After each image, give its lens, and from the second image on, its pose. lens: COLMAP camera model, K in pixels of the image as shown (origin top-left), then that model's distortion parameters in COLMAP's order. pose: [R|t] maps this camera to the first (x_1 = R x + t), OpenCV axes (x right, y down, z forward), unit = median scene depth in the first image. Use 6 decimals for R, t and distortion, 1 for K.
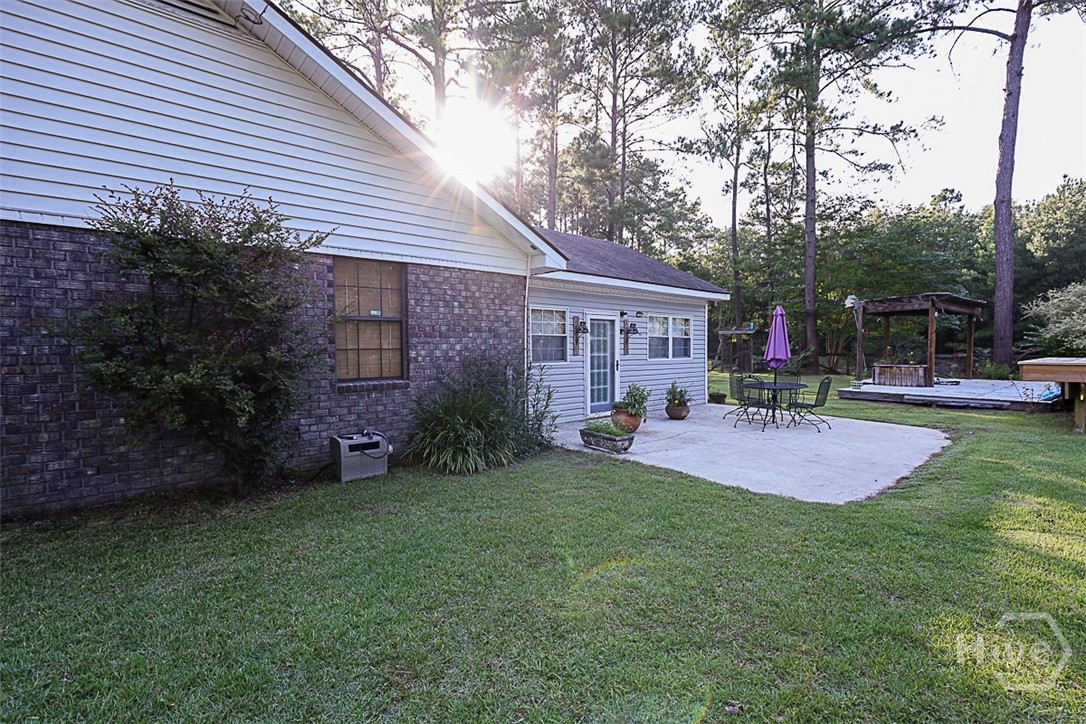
lens RADIAL K [[495.1, 0, 542.7], [0, 495.1, 367.9], [0, 0, 1]] dist [-0.031673, 0.005108]
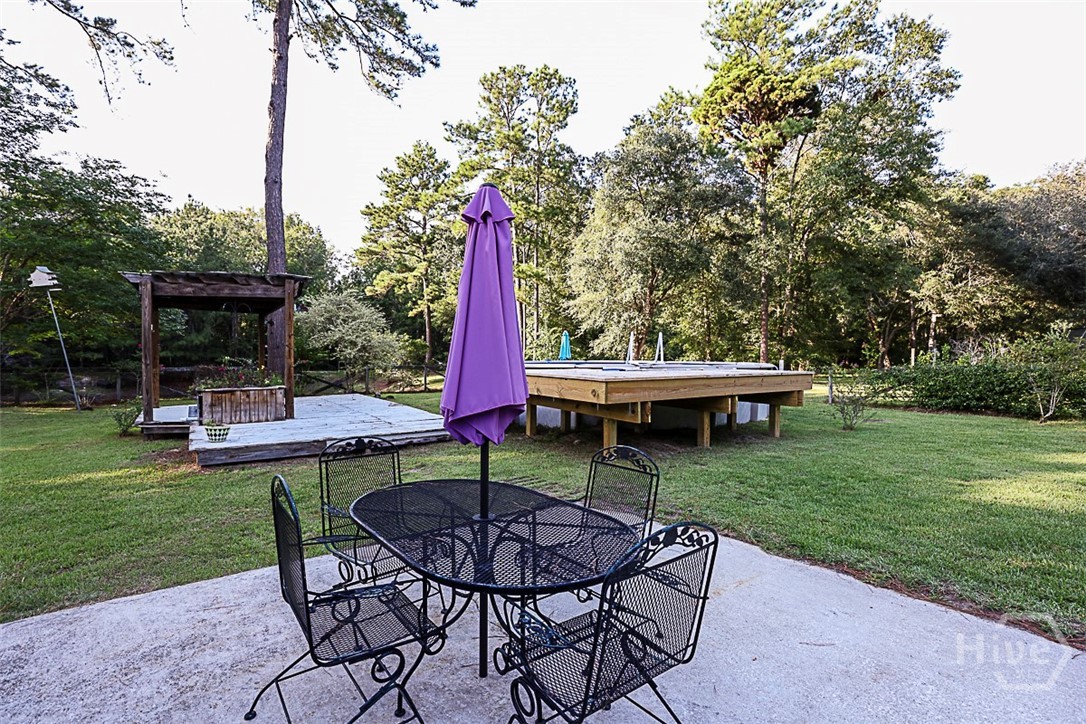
lens RADIAL K [[495.1, 0, 541.1], [0, 495.1, 369.6], [0, 0, 1]] dist [-0.031673, 0.005108]
pose [[0.044067, -0.023248, 0.998758, 0.084093], [0.041869, 0.998894, 0.021404, -0.014343], [-0.998151, 0.040874, 0.044992, 0.344596]]
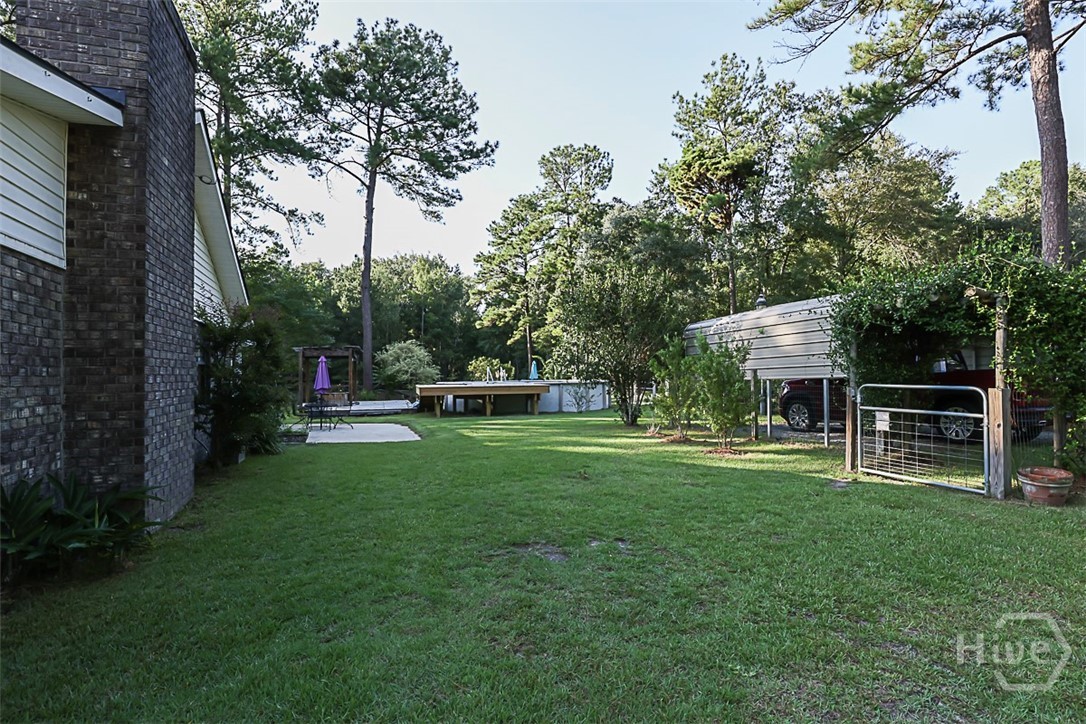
lens RADIAL K [[562.6, 0, 542.2], [0, 562.6, 366.4], [0, 0, 1]] dist [-0.015920, -0.000178]
pose [[0.374367, 0.015599, 0.927149, -0.352515], [0.050481, 0.998033, -0.037175, 0.006138], [-0.925906, 0.060721, 0.372843, -0.136078]]
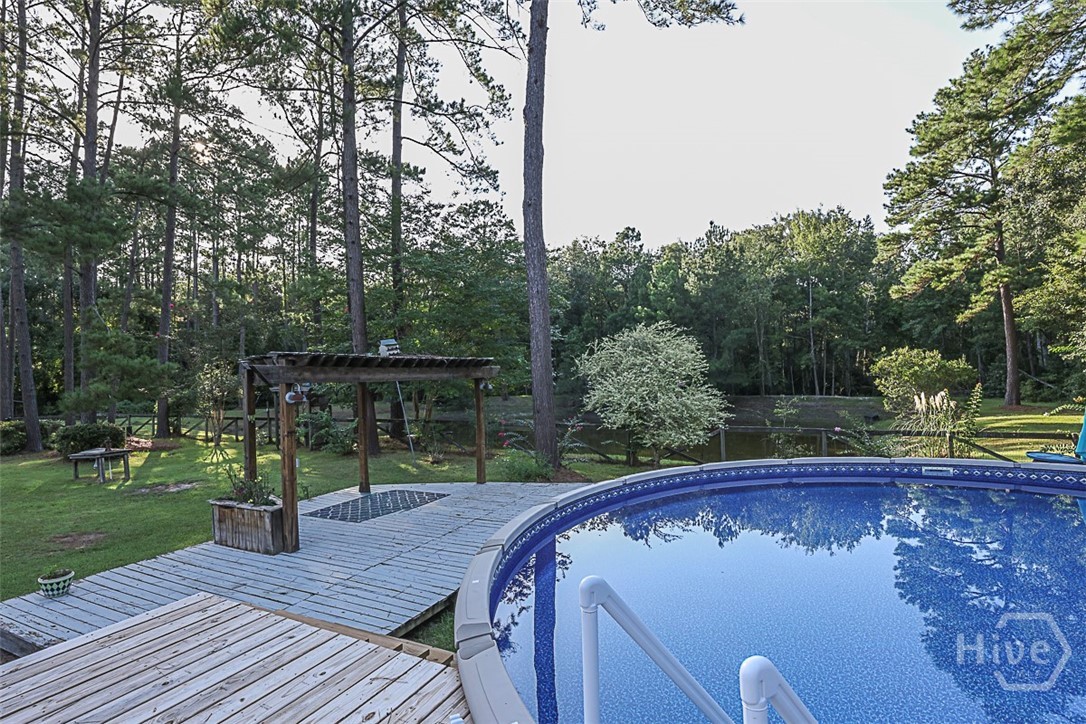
lens RADIAL K [[526.4, 0, 550.0], [0, 526.4, 362.8], [0, 0, 1]] dist [-0.022747, 0.000291]
pose [[0.897736, -0.009482, 0.440431, 0.439604], [0.040928, 0.997240, -0.061954, -0.055020], [-0.438628, 0.073644, 0.895646, 0.234403]]
